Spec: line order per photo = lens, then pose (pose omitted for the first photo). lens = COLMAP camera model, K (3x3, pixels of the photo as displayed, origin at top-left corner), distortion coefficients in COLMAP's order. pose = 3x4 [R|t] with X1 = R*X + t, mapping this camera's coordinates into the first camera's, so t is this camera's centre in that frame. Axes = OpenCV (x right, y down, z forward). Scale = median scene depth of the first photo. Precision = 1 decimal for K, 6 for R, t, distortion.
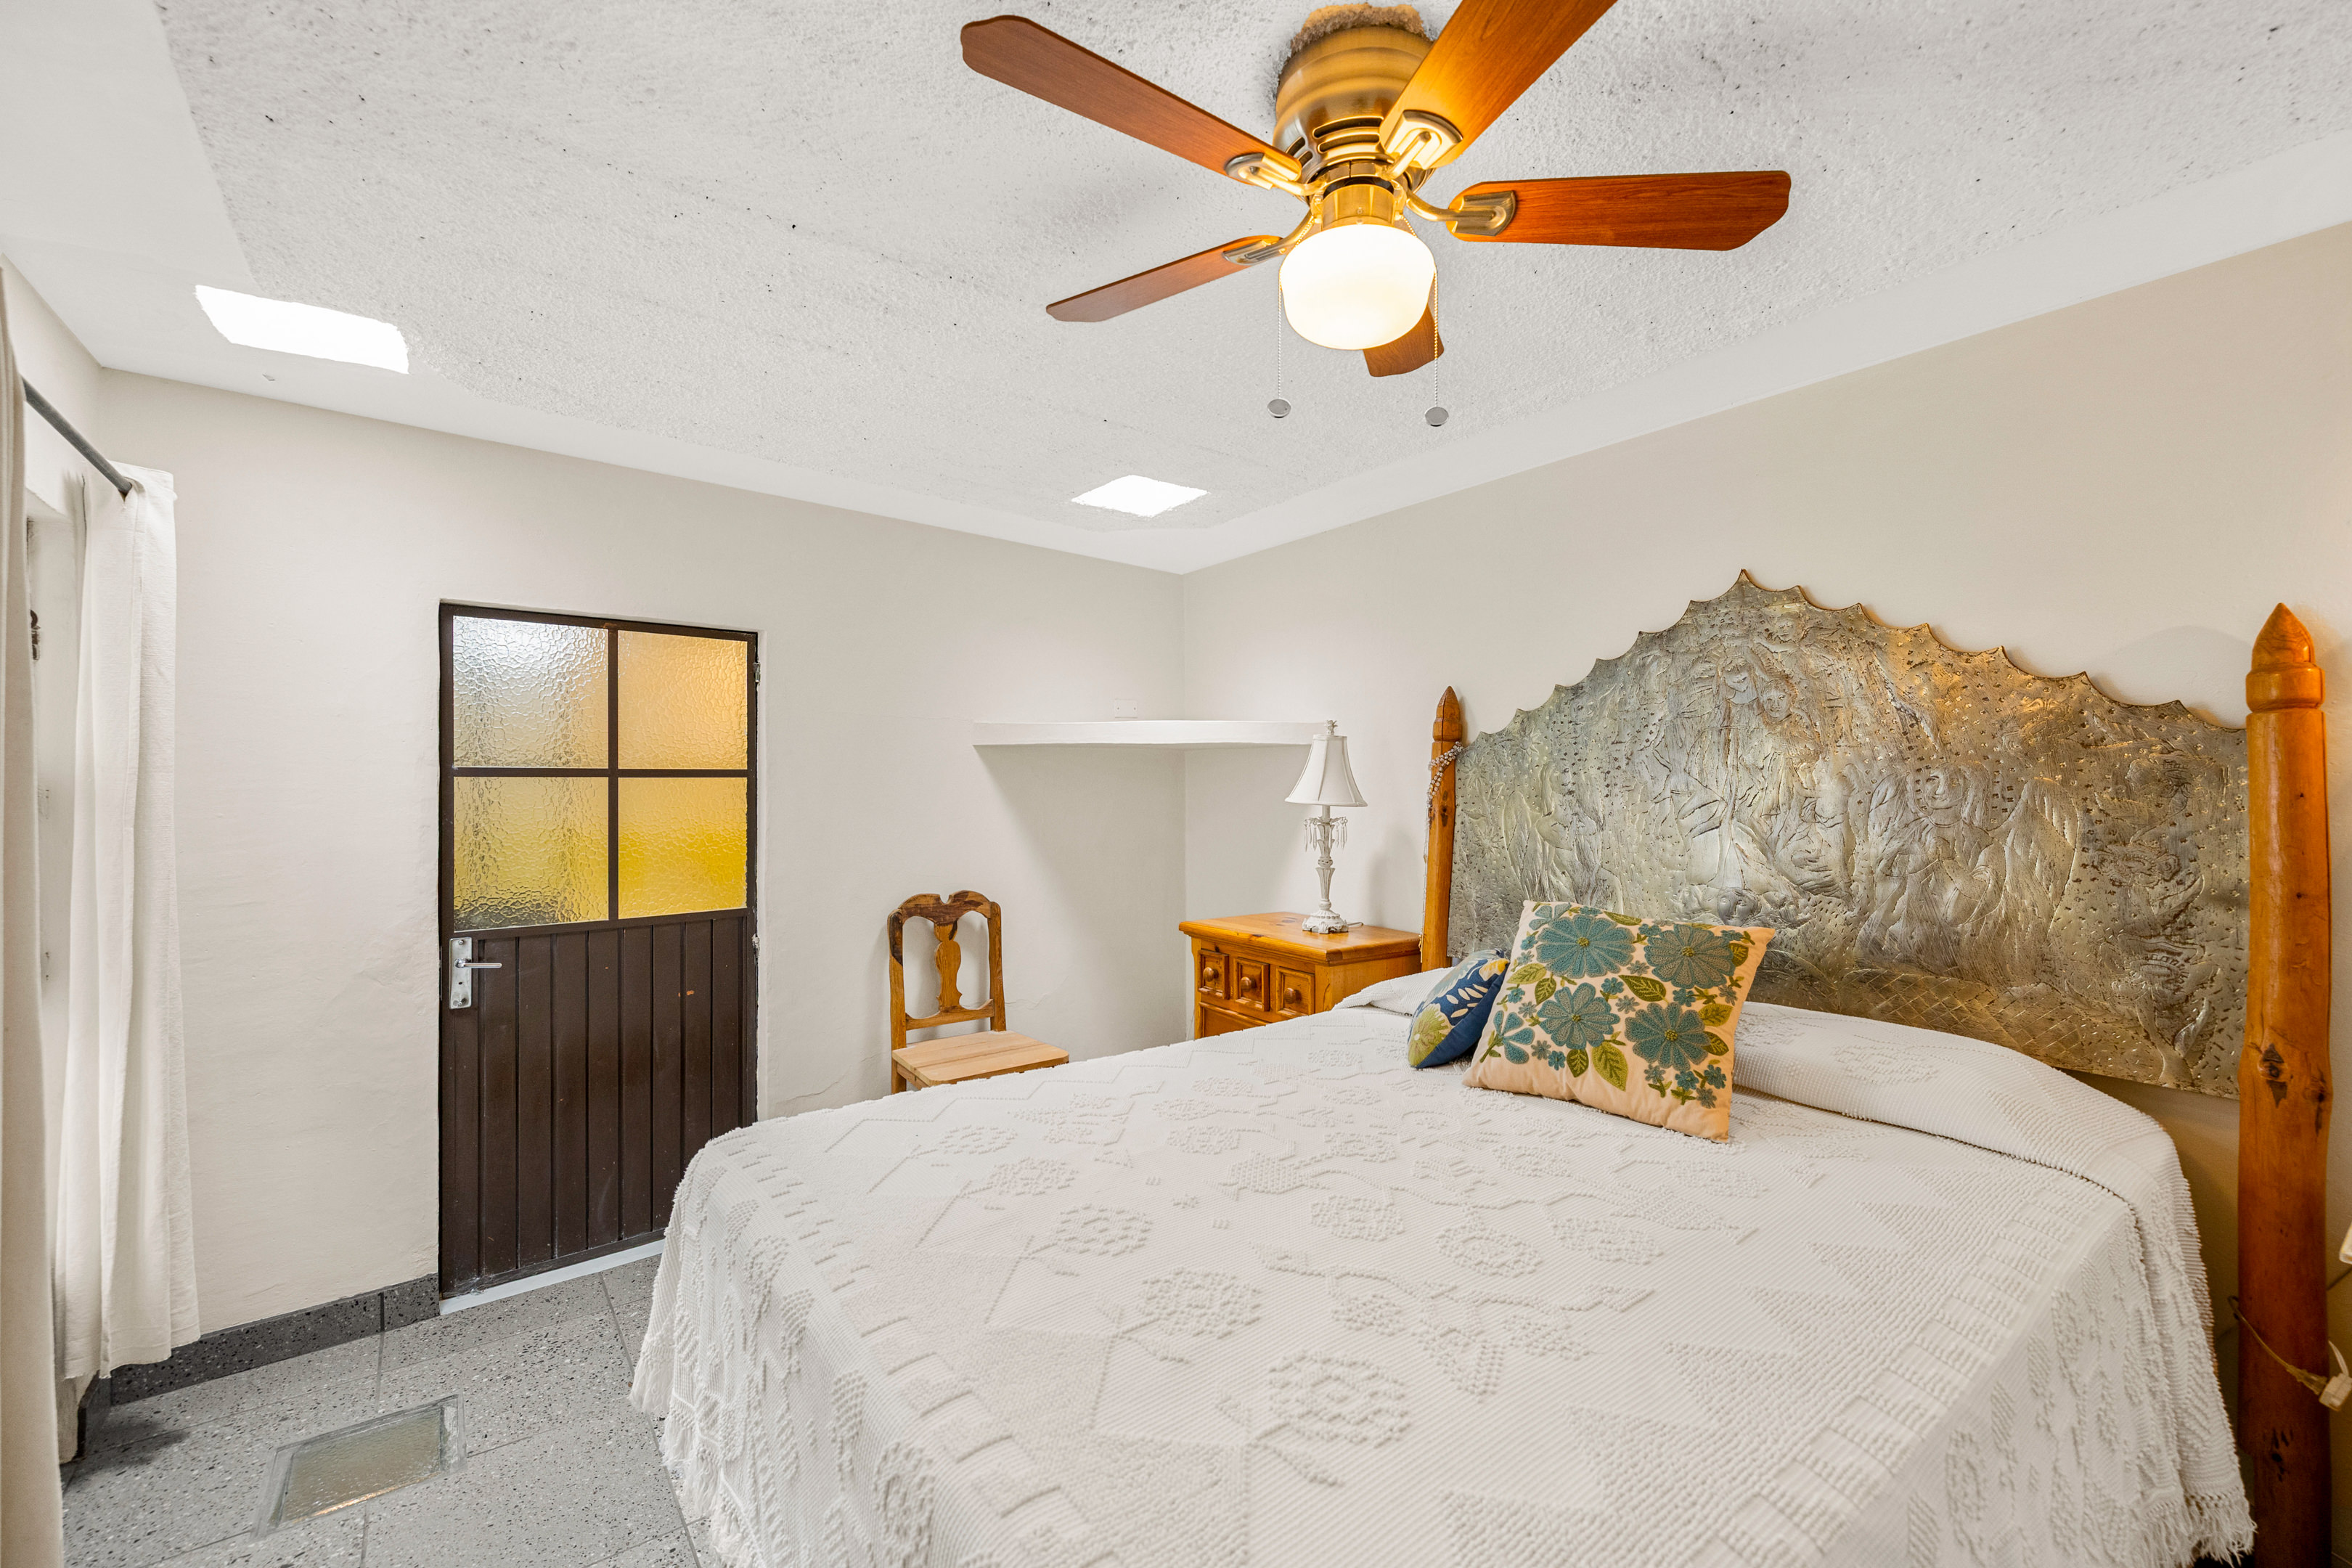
lens RADIAL K [[1009.9, 0, 1183.8], [0, 1009.9, 787.4], [0, 0, 1]] dist [-0.000137, -0.000293]
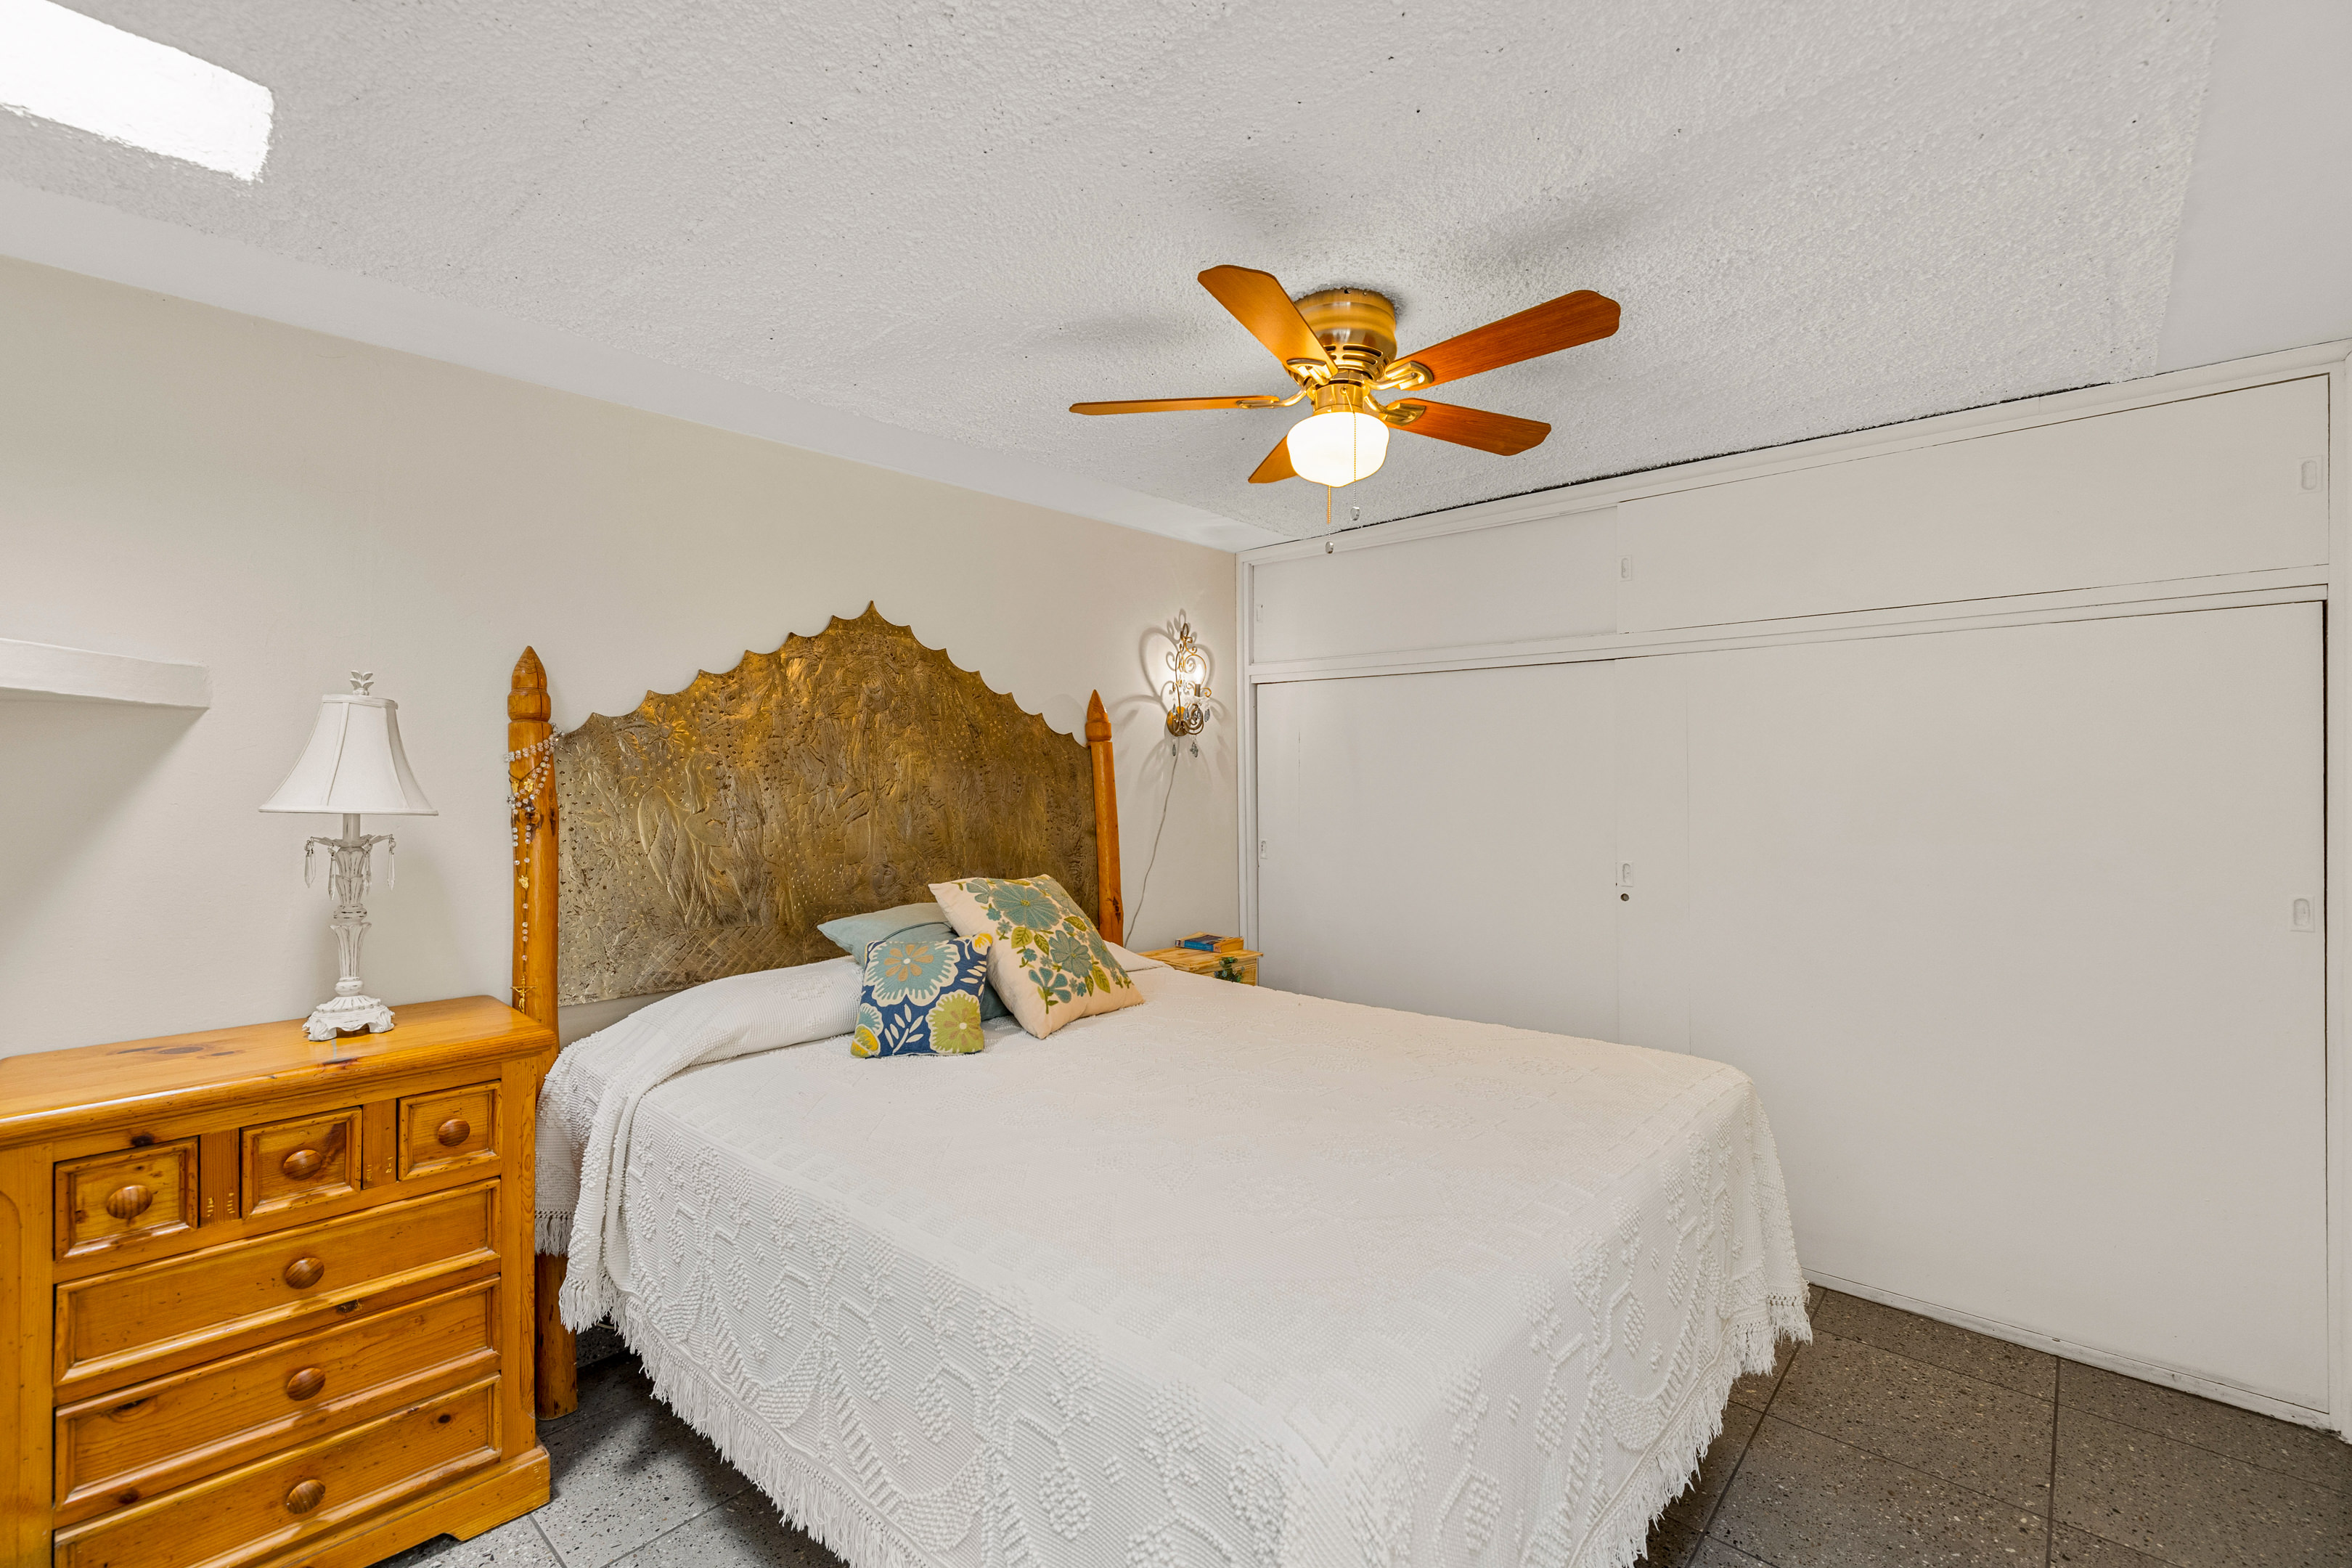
lens RADIAL K [[1009.9, 0, 1183.8], [0, 1009.9, 787.4], [0, 0, 1]] dist [-0.000137, -0.000293]
pose [[-0.211218, -0.013039, 0.977352, -0.828599], [0.004676, 0.999886, 0.014350, -0.007410], [-0.977428, 0.007601, -0.211133, 1.018800]]
